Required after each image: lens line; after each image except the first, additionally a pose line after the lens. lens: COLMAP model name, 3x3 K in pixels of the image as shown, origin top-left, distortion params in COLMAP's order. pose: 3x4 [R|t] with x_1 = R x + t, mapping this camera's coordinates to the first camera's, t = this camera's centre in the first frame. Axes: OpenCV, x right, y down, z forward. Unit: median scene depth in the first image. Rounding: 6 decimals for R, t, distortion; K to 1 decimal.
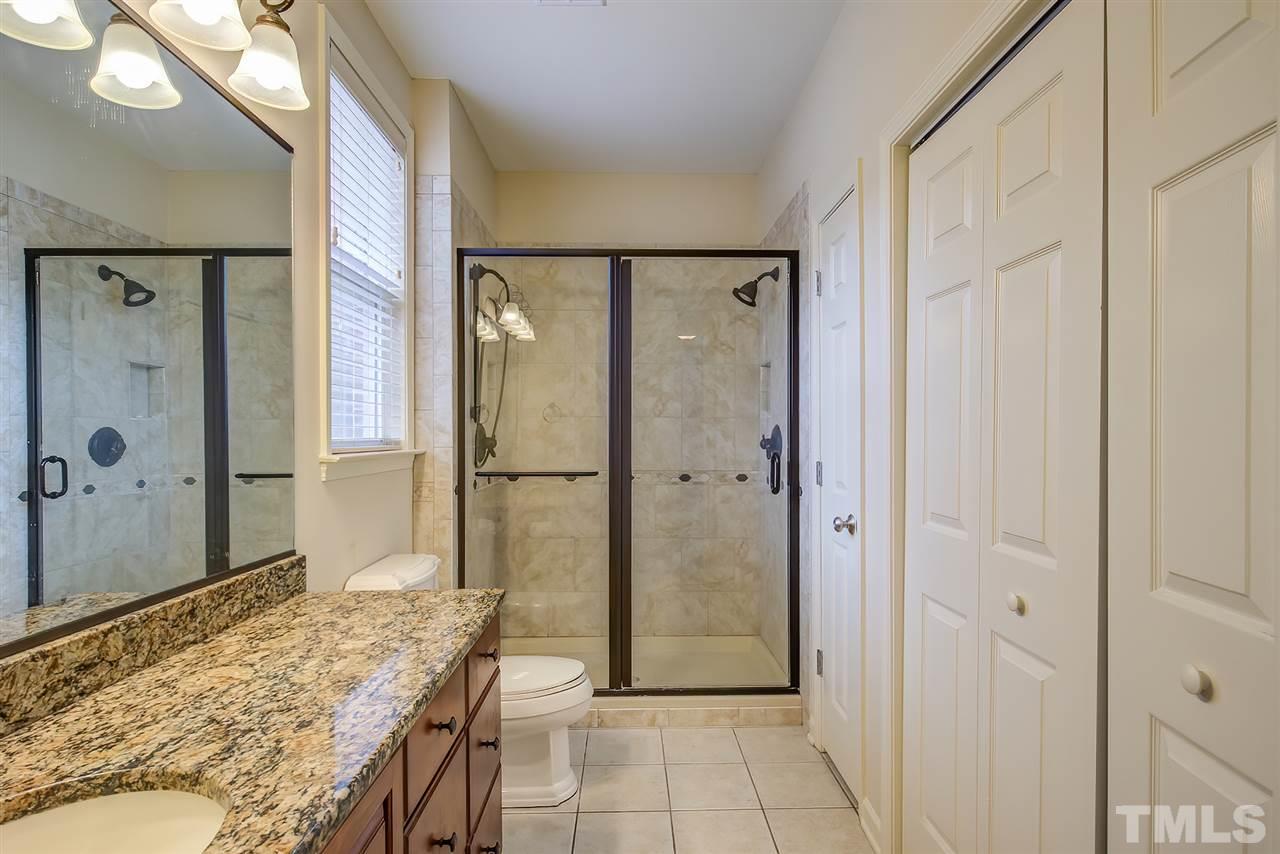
lens RADIAL K [[655.8, 0, 648.9], [0, 655.8, 434.0], [0, 0, 1]] dist [0.001333, 0.000429]
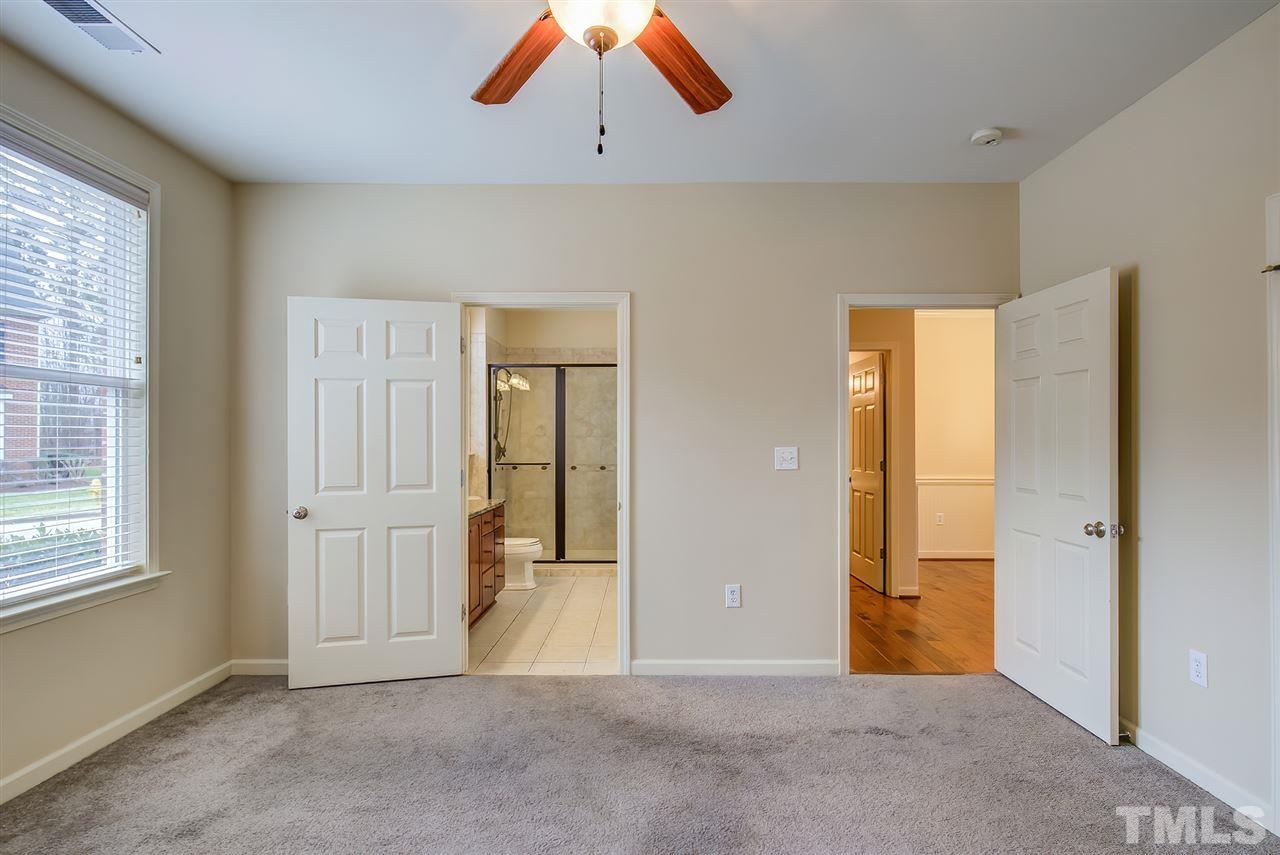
lens RADIAL K [[657.2, 0, 642.2], [0, 657.2, 434.4], [0, 0, 1]] dist [-0.000371, 0.000145]
pose [[0.999283, -0.000624, -0.037869, 0.281493], [0.000268, 0.999956, -0.009405, -0.016538], [0.037873, 0.009388, 0.999238, -1.079587]]
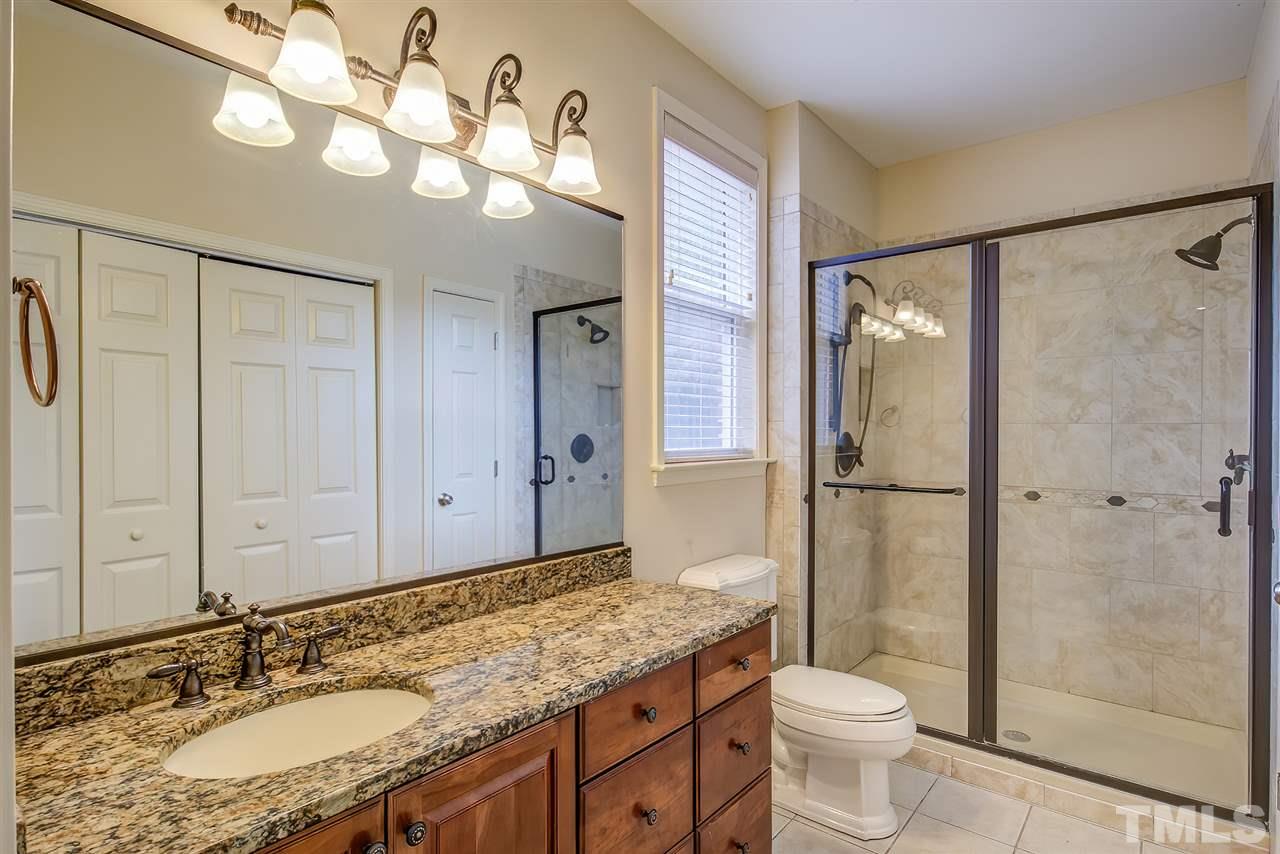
lens RADIAL K [[657.2, 0, 642.2], [0, 657.2, 433.9], [0, 0, 1]] dist [-0.000371, 0.000145]
pose [[0.756929, 0.005818, -0.653471, 0.158725], [-0.002643, 0.999979, 0.005841, -0.018266], [0.653492, -0.002694, 0.756929, 0.047430]]
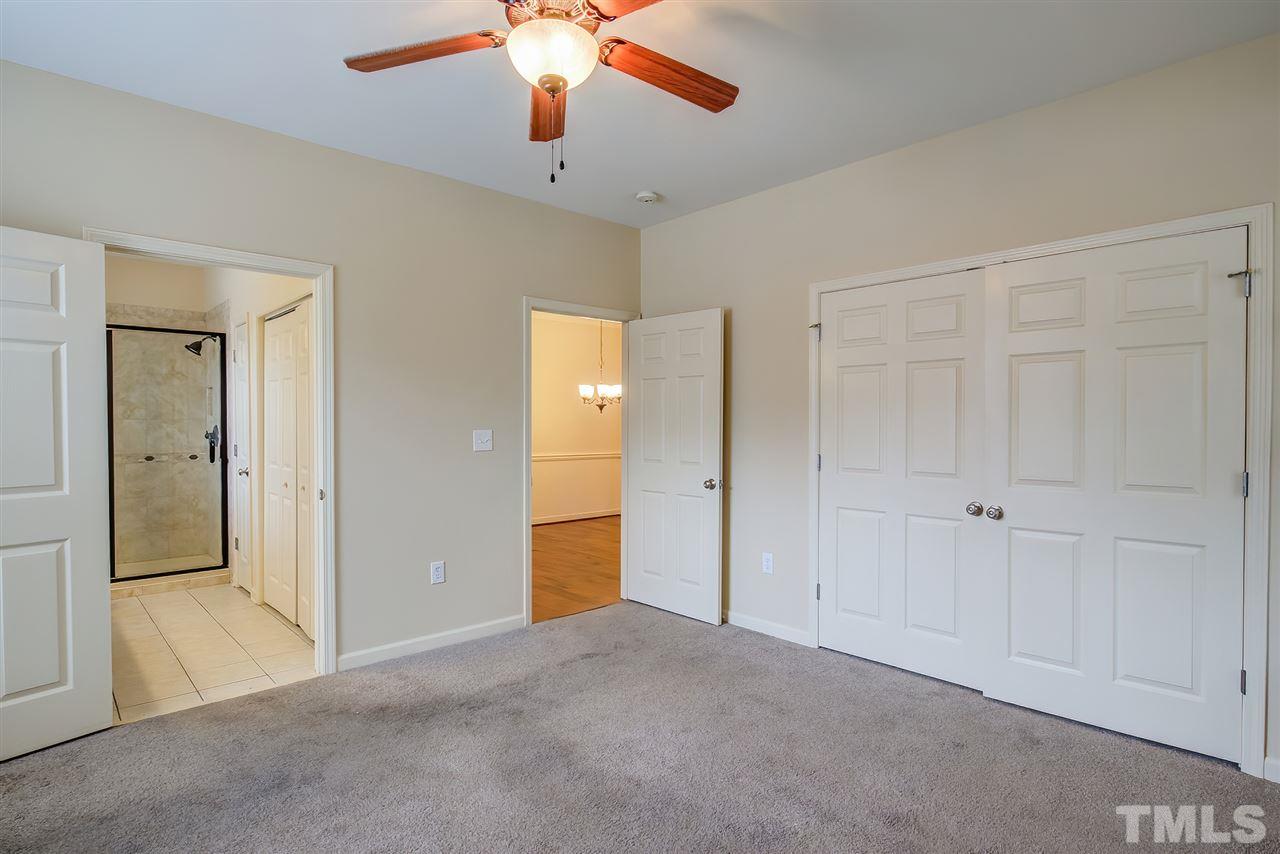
lens RADIAL K [[667.5, 0, 644.7], [0, 667.5, 431.9], [0, 0, 1]] dist [0.002528, 0.001664]
pose [[0.756338, -0.008930, 0.654120, -0.105864], [0.000264, 0.999911, 0.013346, -0.018766], [-0.654181, -0.009921, 0.756273, -1.093097]]
